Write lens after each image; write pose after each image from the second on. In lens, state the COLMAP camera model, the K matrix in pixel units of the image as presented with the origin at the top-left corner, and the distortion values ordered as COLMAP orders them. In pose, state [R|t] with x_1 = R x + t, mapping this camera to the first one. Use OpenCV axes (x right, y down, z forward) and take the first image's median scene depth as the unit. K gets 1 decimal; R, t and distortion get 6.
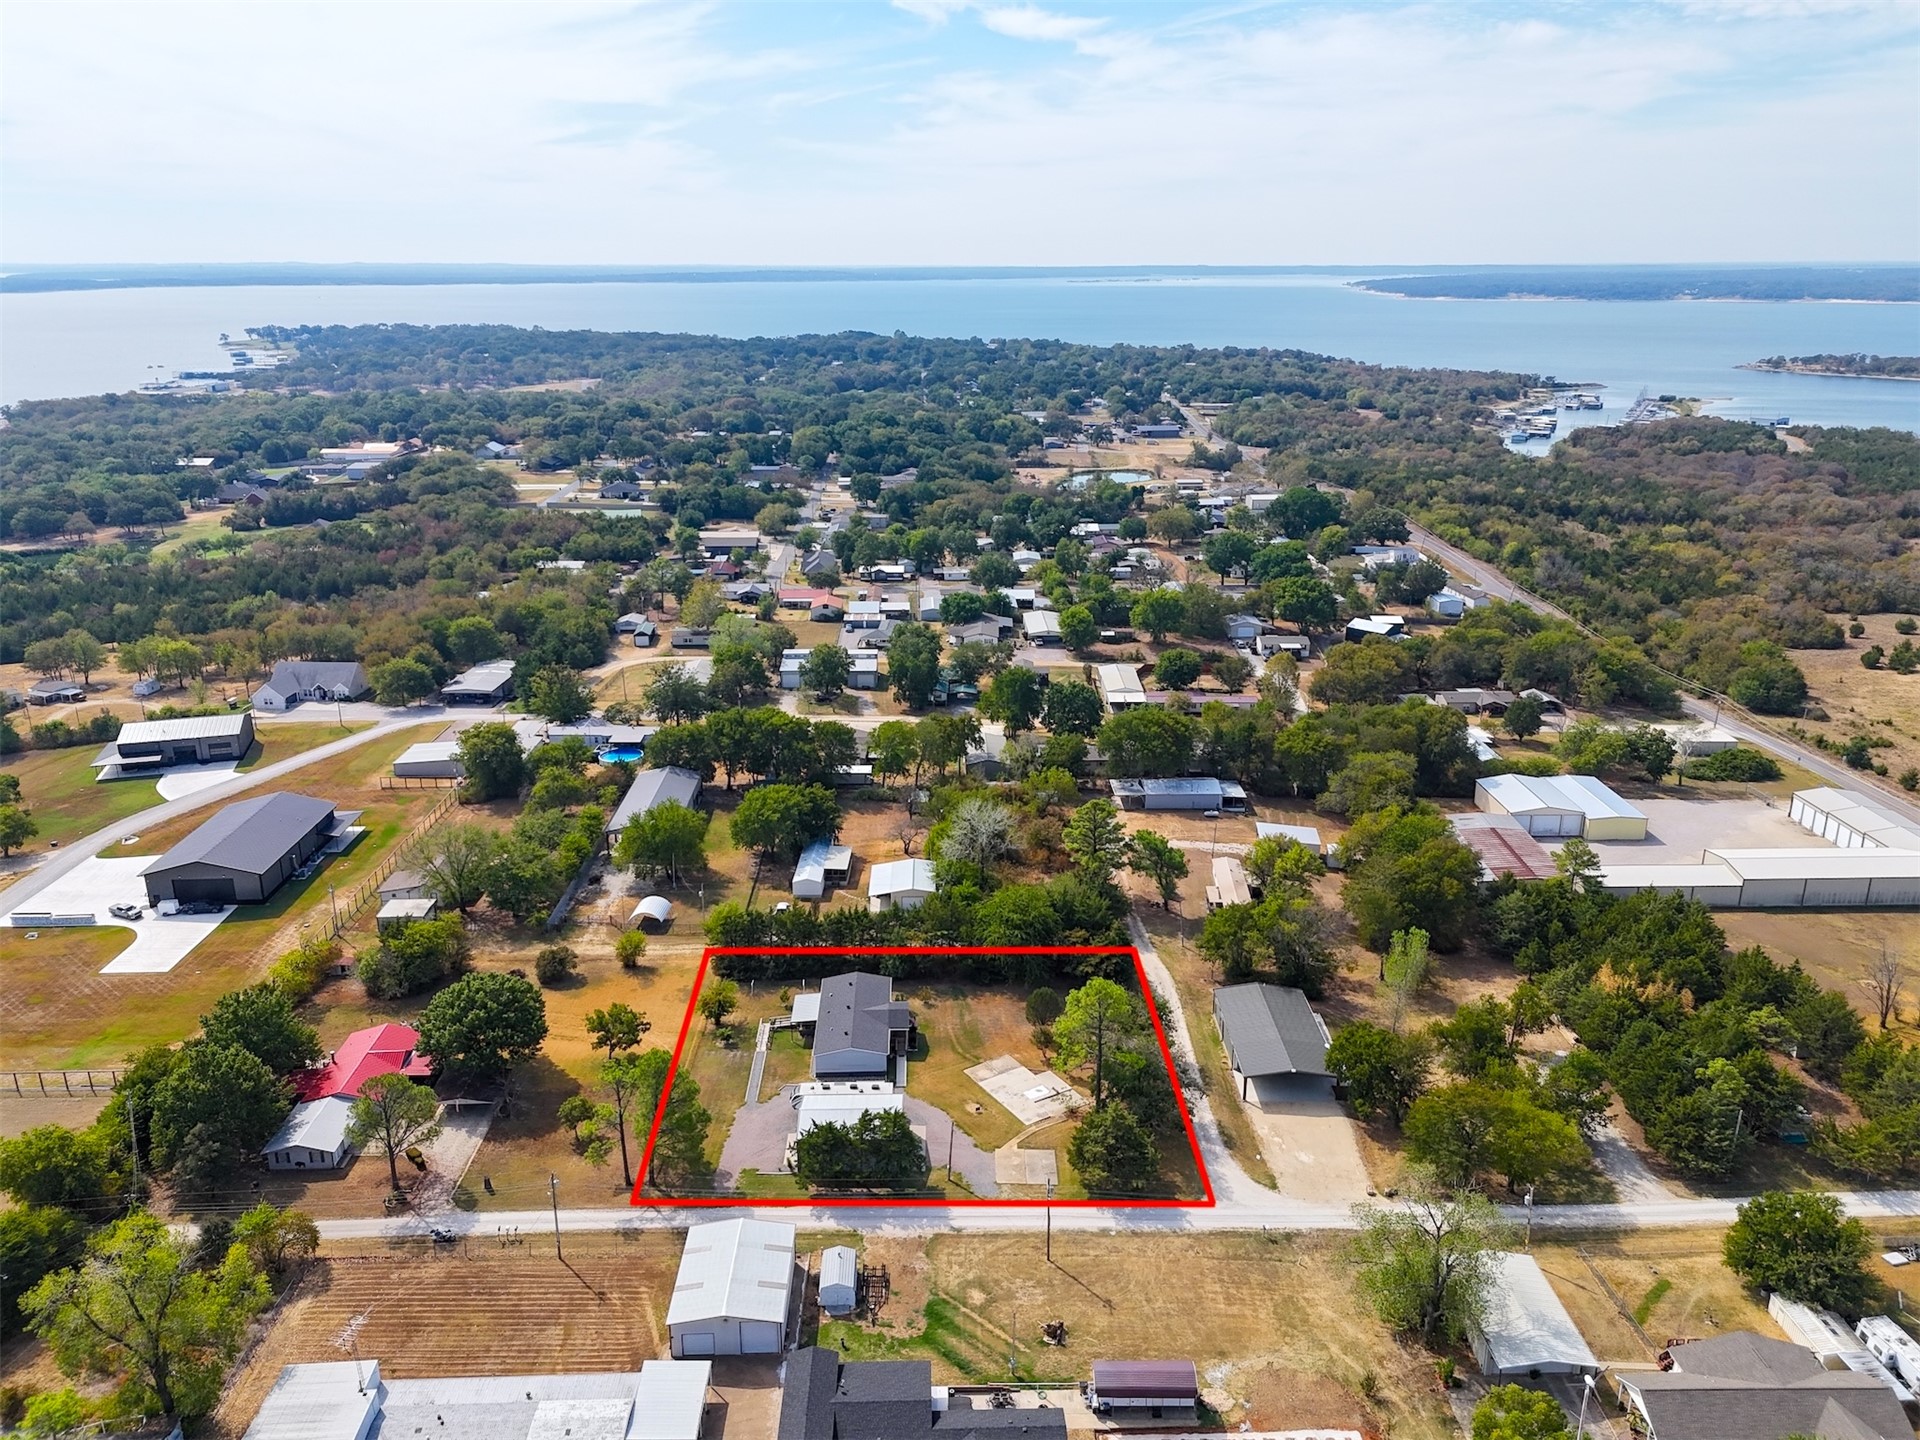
lens RADIAL K [[1411.3, 0, 970.7], [0, 1411.3, 724.0], [0, 0, 1]] dist [0.065028, -0.062109]
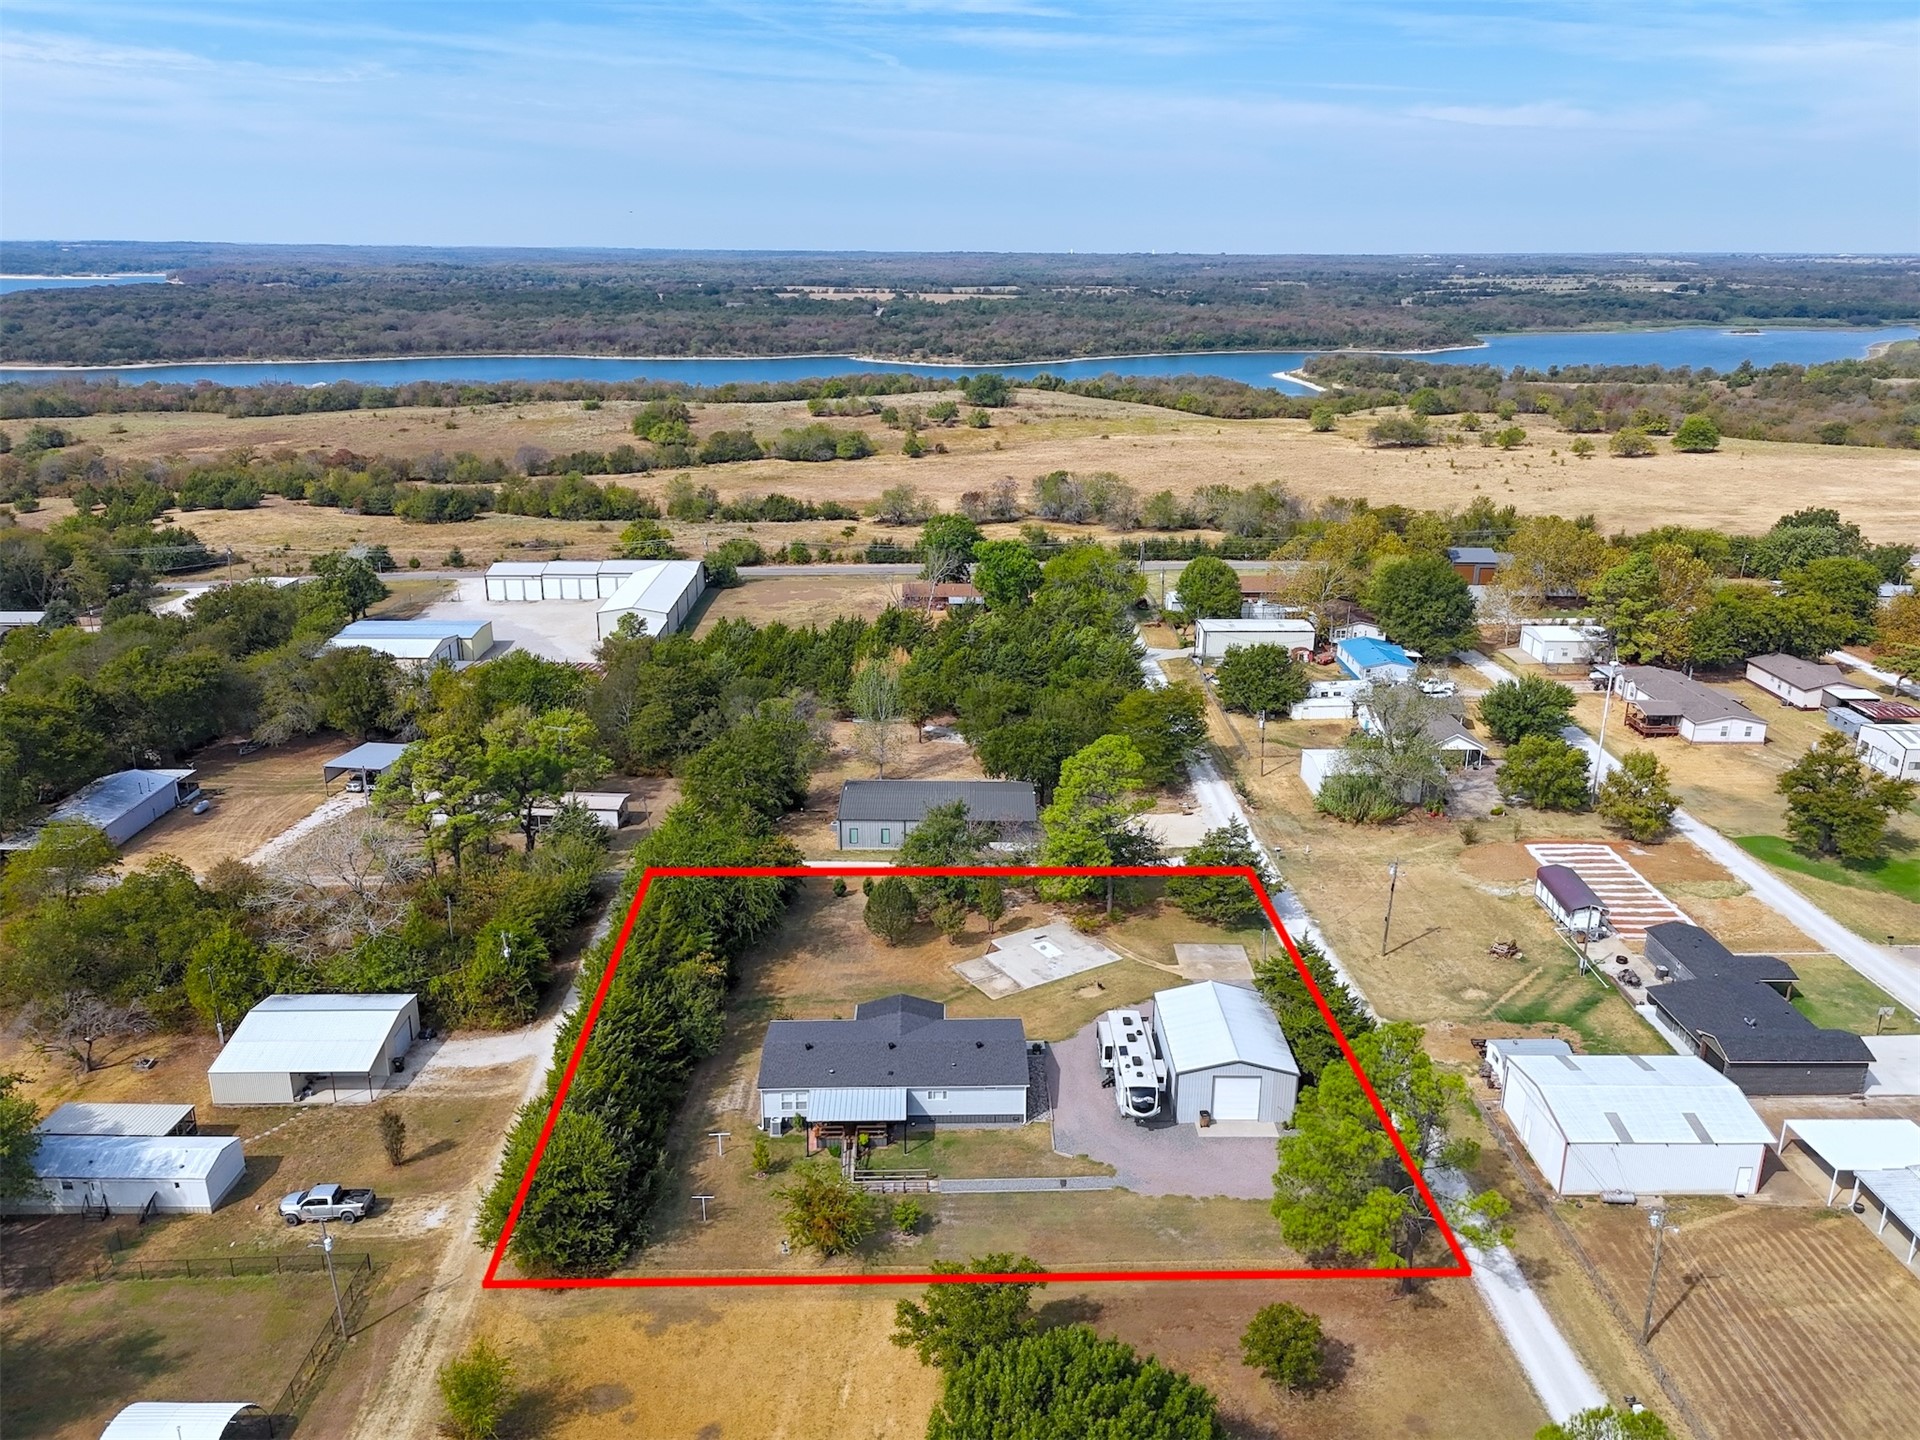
lens RADIAL K [[1411.3, 0, 962.0], [0, 1411.3, 710.2], [0, 0, 1]] dist [0.065028, -0.062109]
pose [[0.006517, -0.307205, 0.951621, -0.385926], [0.302311, 0.907717, 0.290961, -0.052757], [-0.953187, 0.285789, 0.098787, 0.576964]]
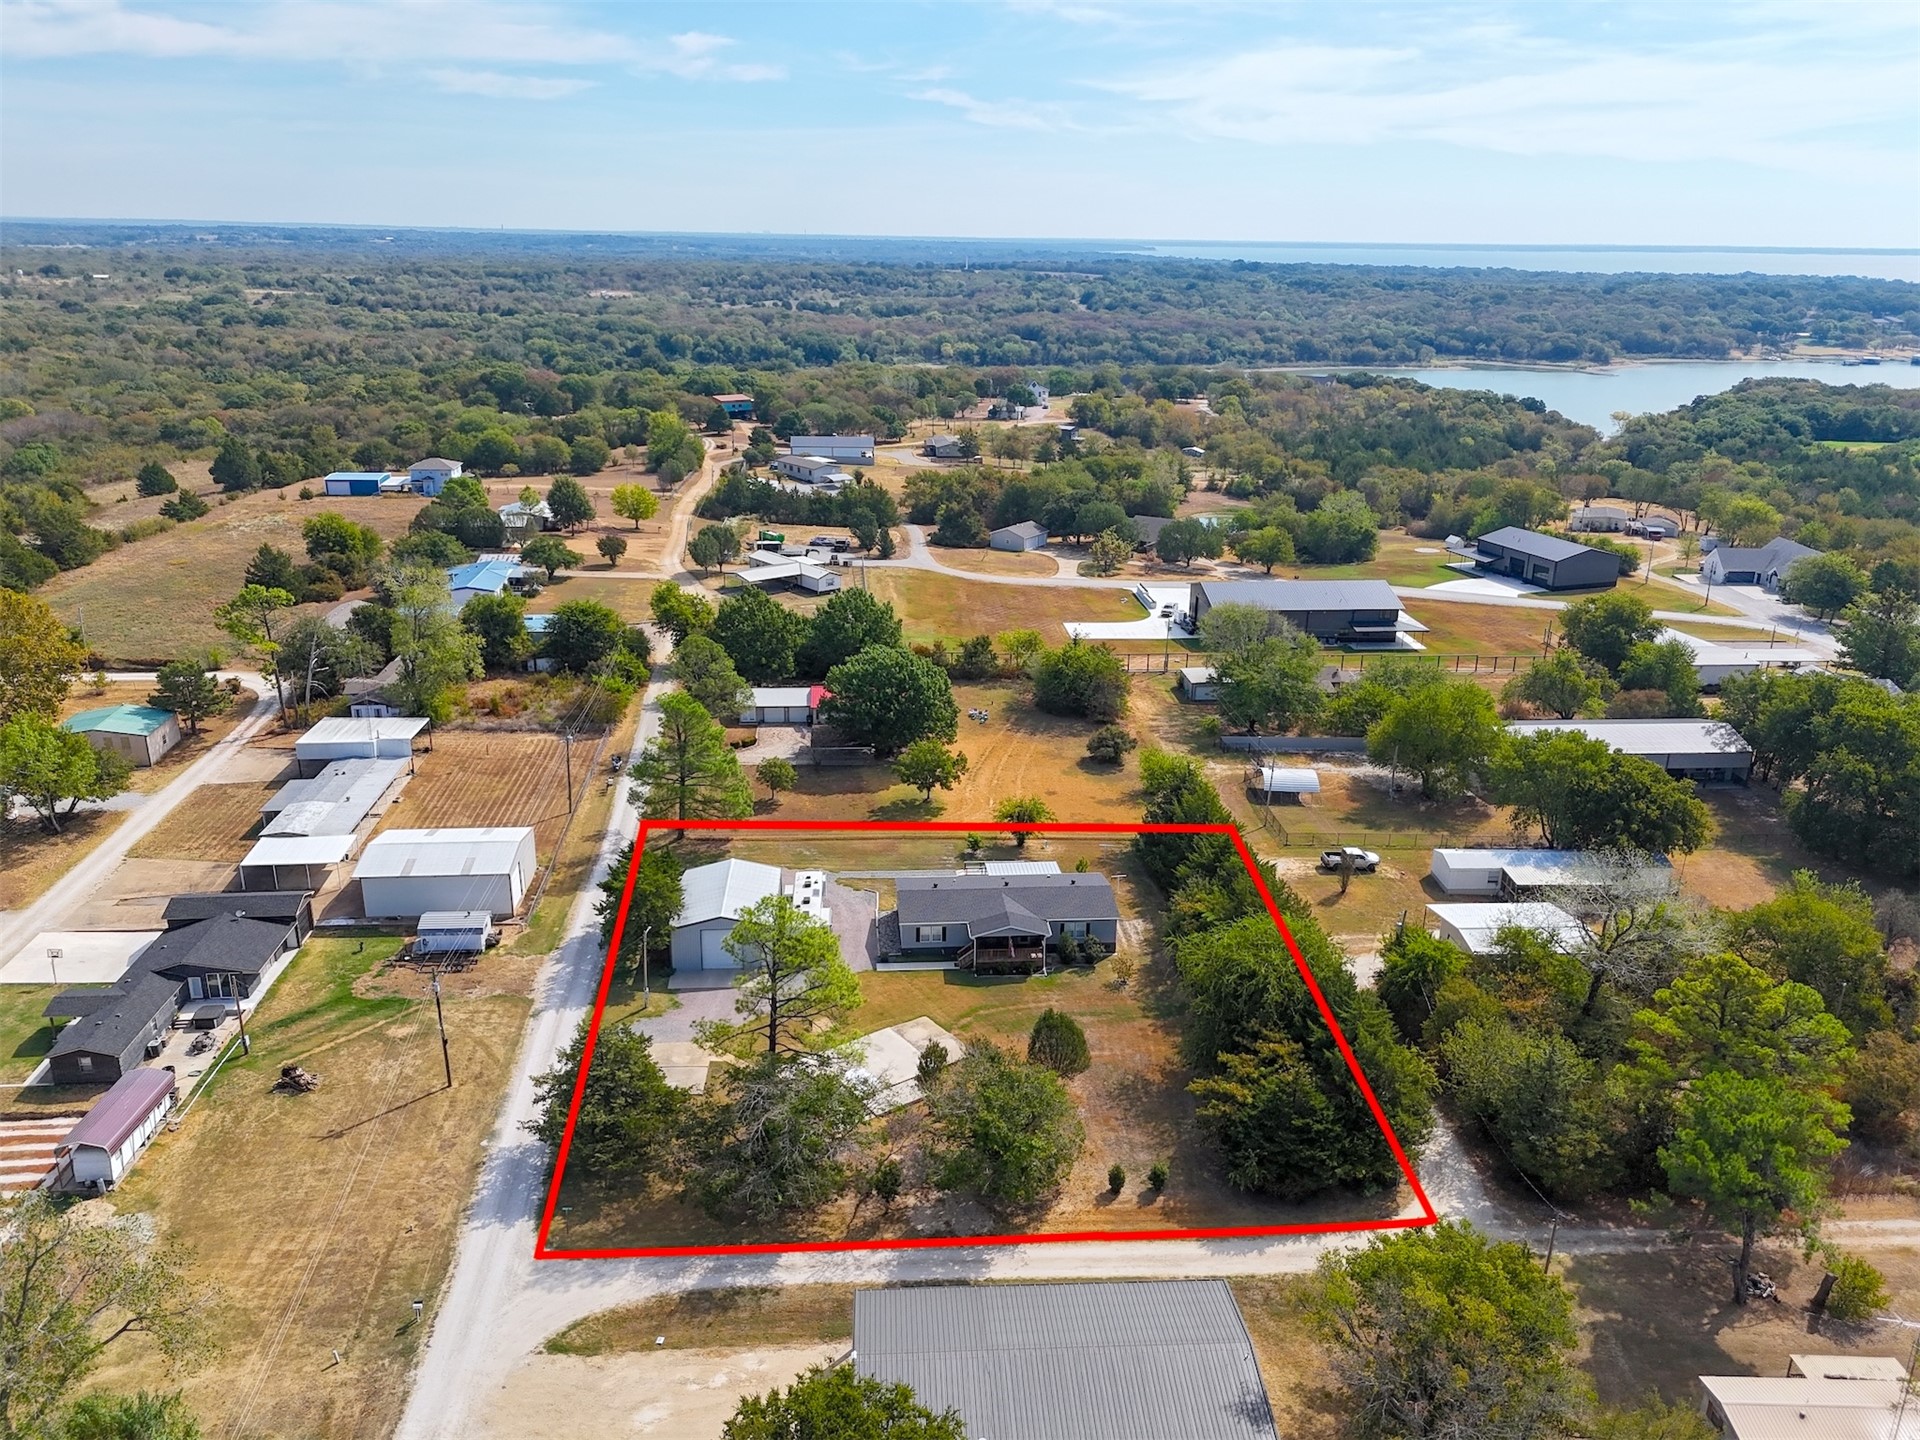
lens RADIAL K [[1411.3, 0, 964.2], [0, 1411.3, 717.1], [0, 0, 1]] dist [0.065028, -0.062109]
pose [[0.055712, 0.323238, -0.944676, 0.358453], [-0.321974, 0.901417, 0.289447, -0.045676], [0.945108, 0.288035, 0.154294, 0.557380]]
